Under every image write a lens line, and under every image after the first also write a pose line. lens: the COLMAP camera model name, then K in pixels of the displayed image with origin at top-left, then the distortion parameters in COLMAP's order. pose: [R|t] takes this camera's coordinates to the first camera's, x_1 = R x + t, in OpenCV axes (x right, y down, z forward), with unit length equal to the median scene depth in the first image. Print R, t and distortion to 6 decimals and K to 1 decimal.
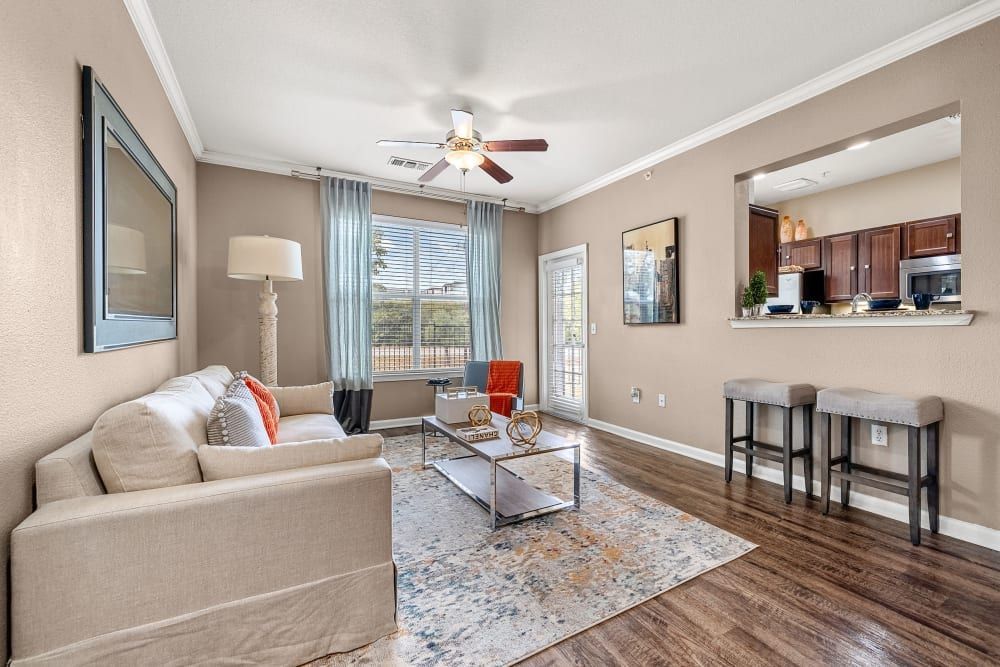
lens RADIAL K [[419.2, 0, 502.1], [0, 419.2, 328.5], [0, 0, 1]] dist [-0.000994, 0.000815]
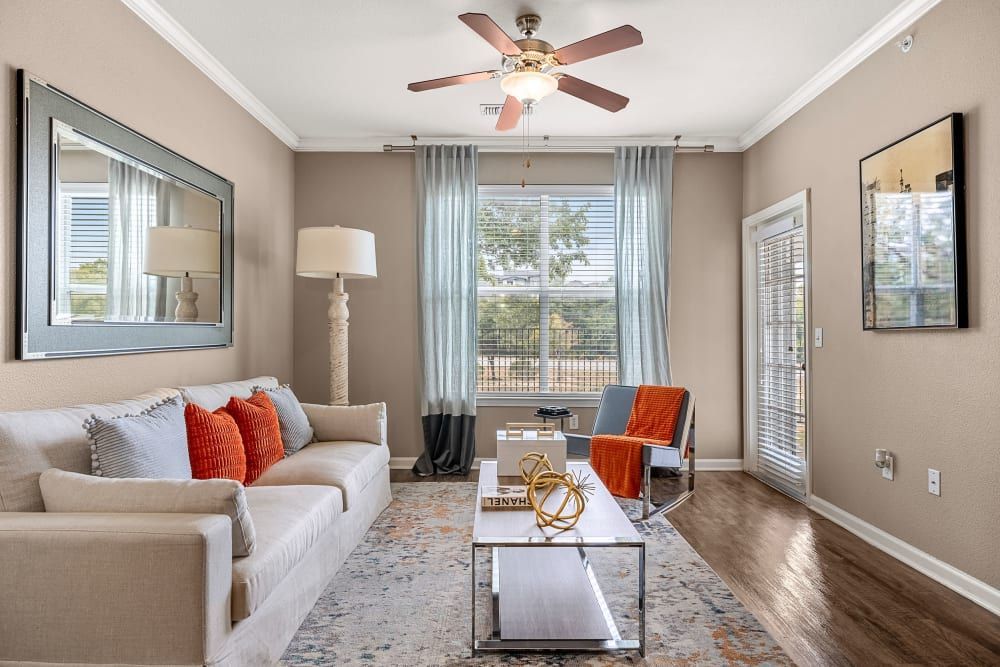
lens RADIAL K [[553.8, 0, 499.0], [0, 553.8, 329.0], [0, 0, 1]] dist [0.002500, -0.004782]
pose [[0.874160, -0.000974, -0.485637, 0.232860], [-0.004372, 0.999942, -0.009875, -0.002164], [0.485618, 0.010756, 0.874105, 0.155125]]
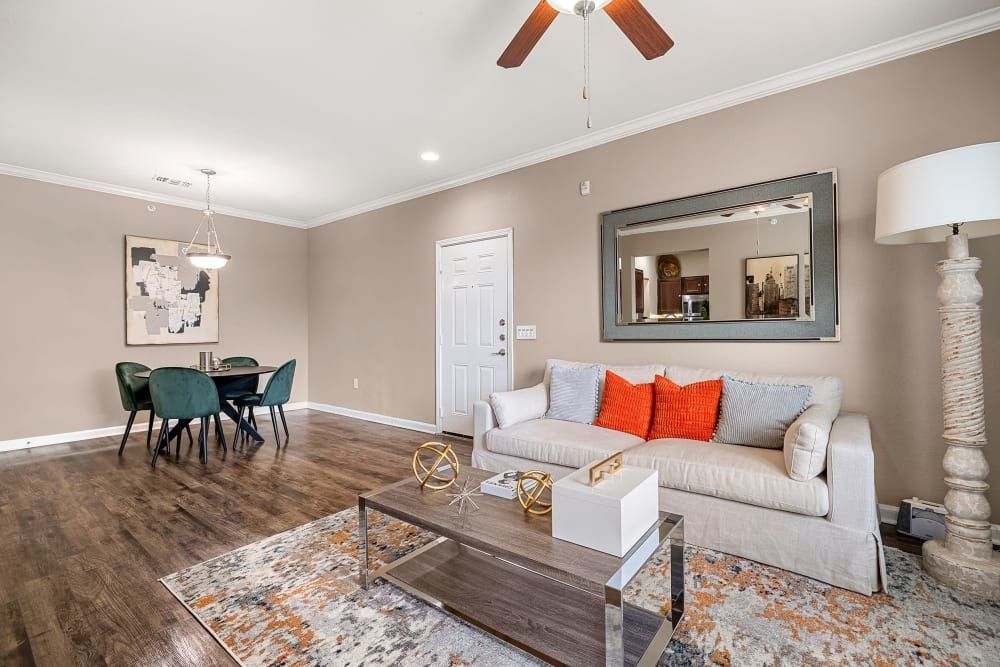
lens RADIAL K [[452.6, 0, 504.5], [0, 452.6, 333.1], [0, 0, 1]] dist [-0.007744, 0.003120]
pose [[-0.921568, 0.011827, -0.388037, 0.155742], [0.009531, 0.999924, 0.007840, -0.001984], [0.388101, 0.003527, -0.921610, 1.112048]]
